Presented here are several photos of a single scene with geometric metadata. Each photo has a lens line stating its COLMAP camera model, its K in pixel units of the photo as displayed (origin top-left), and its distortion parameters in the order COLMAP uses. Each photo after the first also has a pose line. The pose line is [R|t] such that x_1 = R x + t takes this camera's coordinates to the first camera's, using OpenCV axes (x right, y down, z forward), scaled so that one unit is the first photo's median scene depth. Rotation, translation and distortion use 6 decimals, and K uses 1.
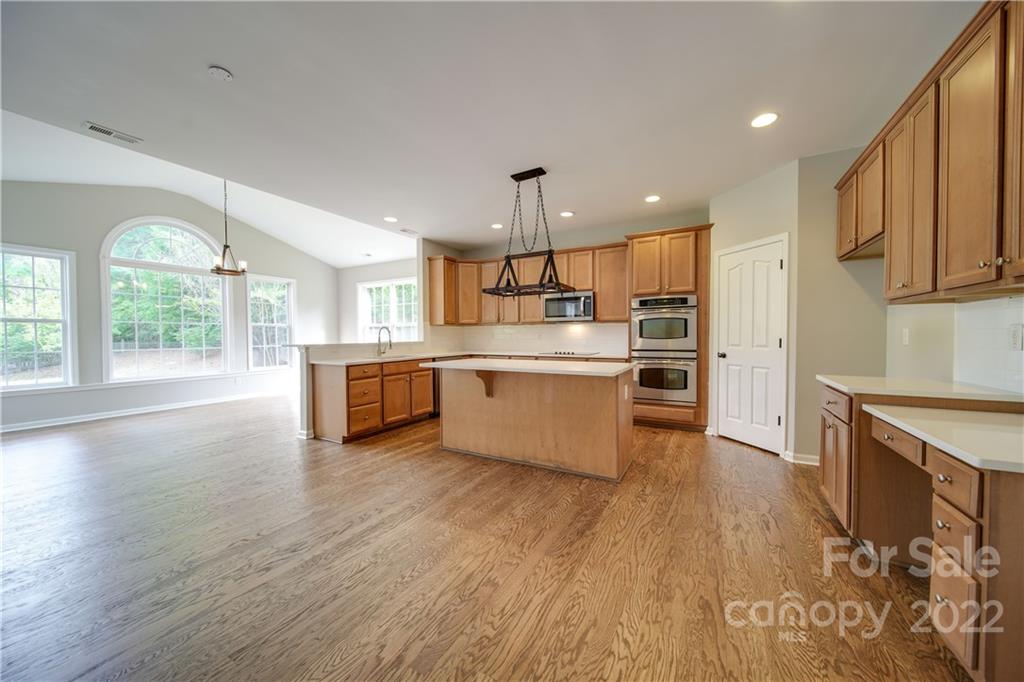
lens RADIAL K [[359.2, 0, 514.9], [0, 359.2, 341.2], [0, 0, 1]] dist [-0.003394, -0.000206]
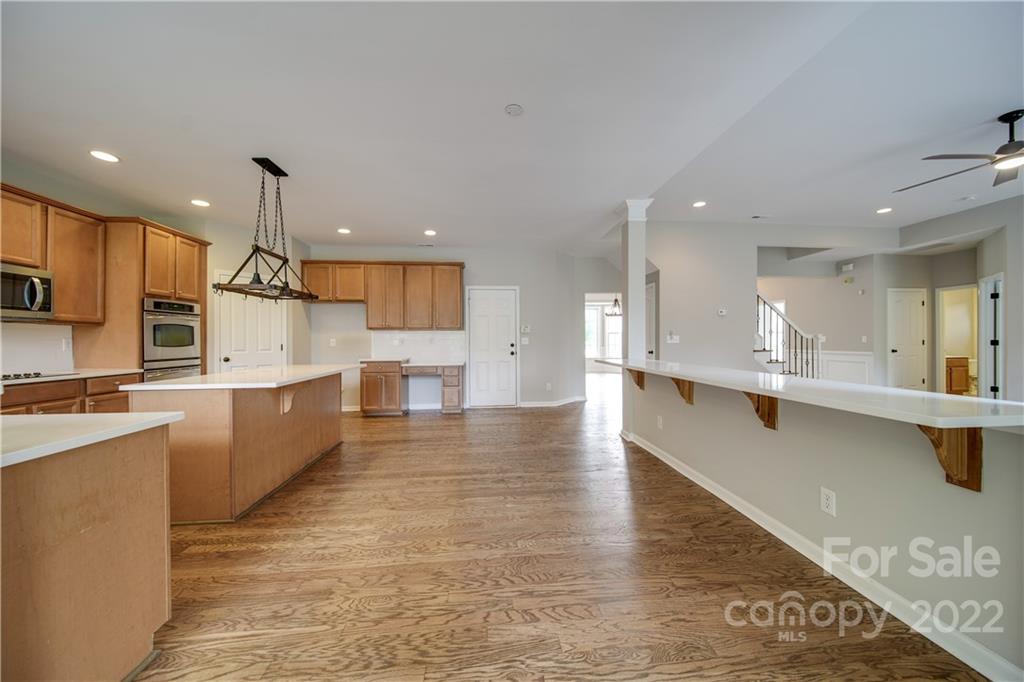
lens RADIAL K [[359.2, 0, 514.9], [0, 359.2, 341.2], [0, 0, 1]] dist [-0.003394, -0.000206]
pose [[-0.562402, 0.004506, 0.826852, -1.023274], [0.020190, 0.999762, 0.008284, -0.013011], [-0.826618, 0.021352, -0.562359, 0.960293]]
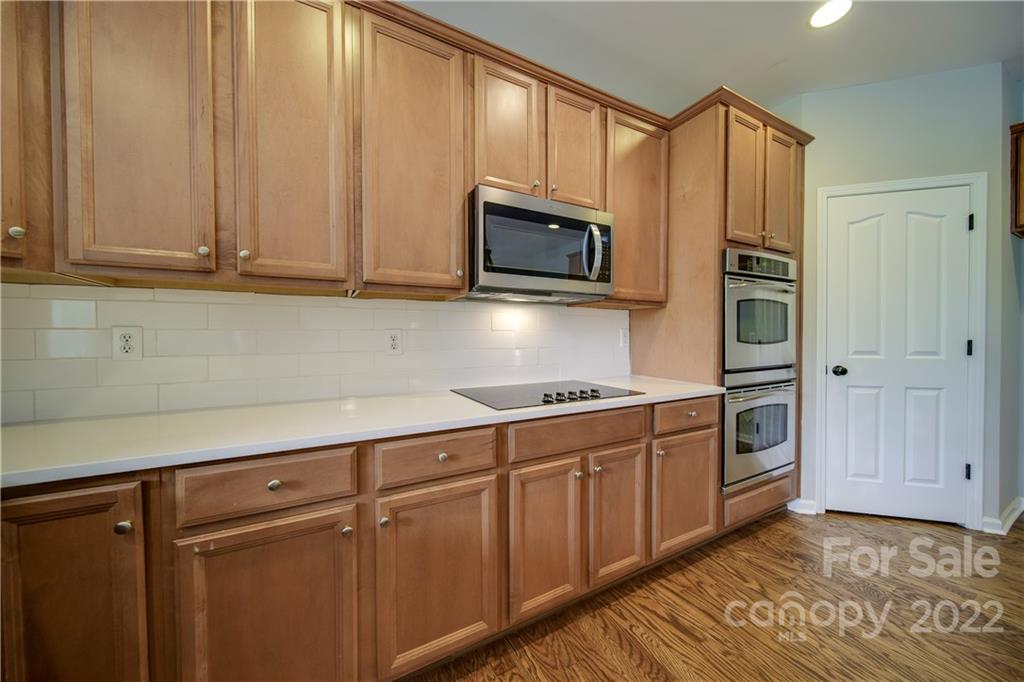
lens RADIAL K [[359.2, 0, 514.9], [0, 359.2, 341.2], [0, 0, 1]] dist [-0.003394, -0.000206]
pose [[0.536056, -0.008921, 0.844135, -0.198657], [0.015590, 0.999878, 0.000666, -0.018167], [-0.844039, 0.012803, 0.536130, 1.237755]]
